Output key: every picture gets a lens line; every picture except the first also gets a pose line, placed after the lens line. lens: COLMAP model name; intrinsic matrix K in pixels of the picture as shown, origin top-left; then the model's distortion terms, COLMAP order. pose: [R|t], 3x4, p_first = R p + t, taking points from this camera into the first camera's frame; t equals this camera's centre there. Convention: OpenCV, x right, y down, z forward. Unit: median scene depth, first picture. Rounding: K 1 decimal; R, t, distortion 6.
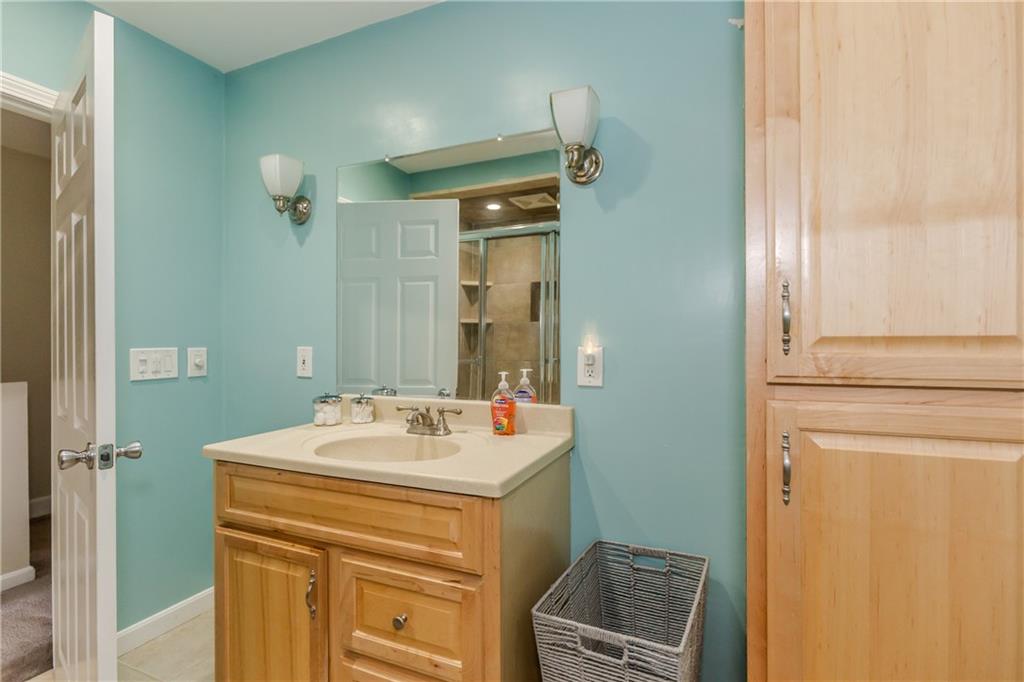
lens RADIAL K [[482.0, 0, 512.0], [0, 482.0, 341.0], [0, 0, 1]] dist [-0.000458, -0.000144]
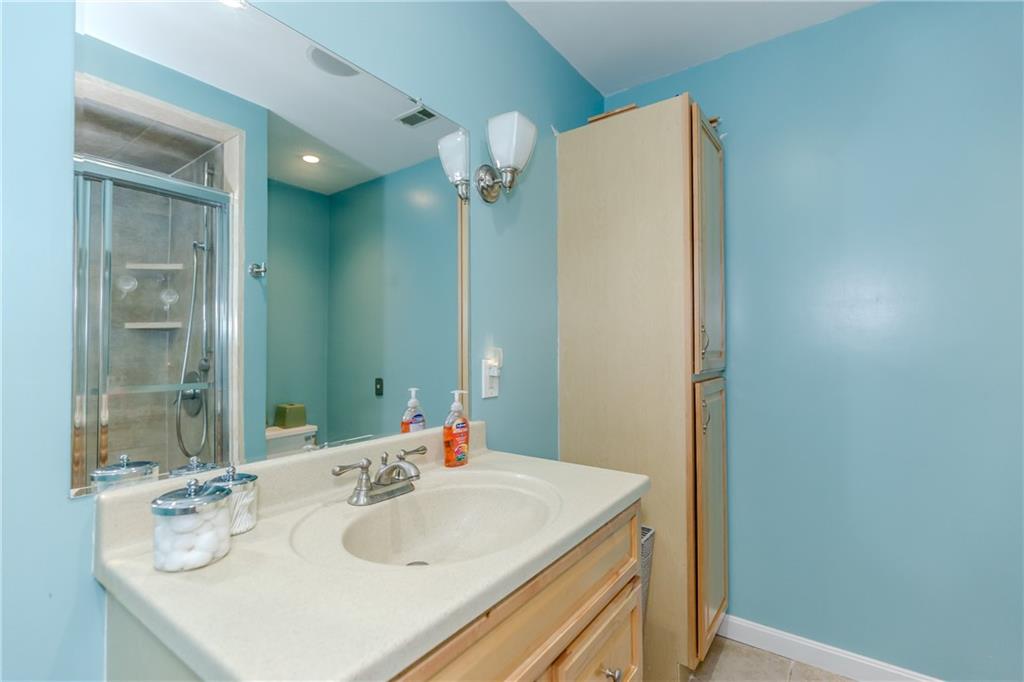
lens RADIAL K [[482.0, 0, 512.0], [0, 482.0, 341.0], [0, 0, 1]] dist [-0.000458, -0.000144]
pose [[0.203926, 0.020369, 0.978774, -0.730445], [0.002794, 0.999767, -0.021388, -0.004426], [-0.978982, 0.007097, 0.203822, 0.643910]]
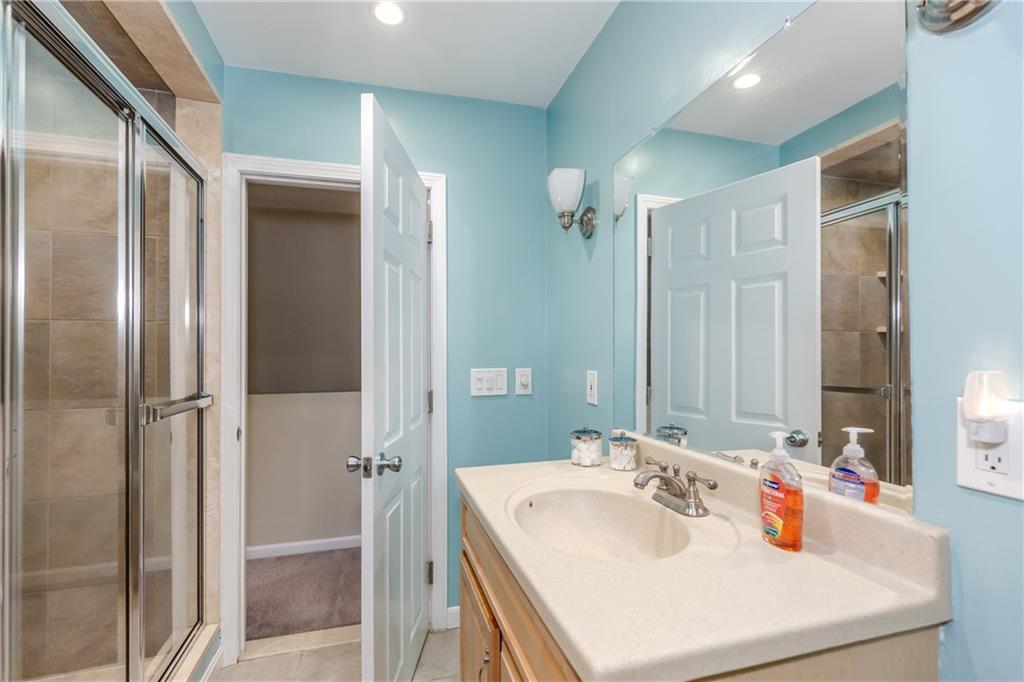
lens RADIAL K [[471.4, 0, 514.6], [0, 471.4, 347.4], [0, 0, 1]] dist [0.002584, 0.000285]
pose [[0.641475, -0.010110, -0.767077, 0.183257], [0.005396, 0.999948, -0.008667, -0.028596], [0.767125, 0.001420, 0.641496, 0.359563]]
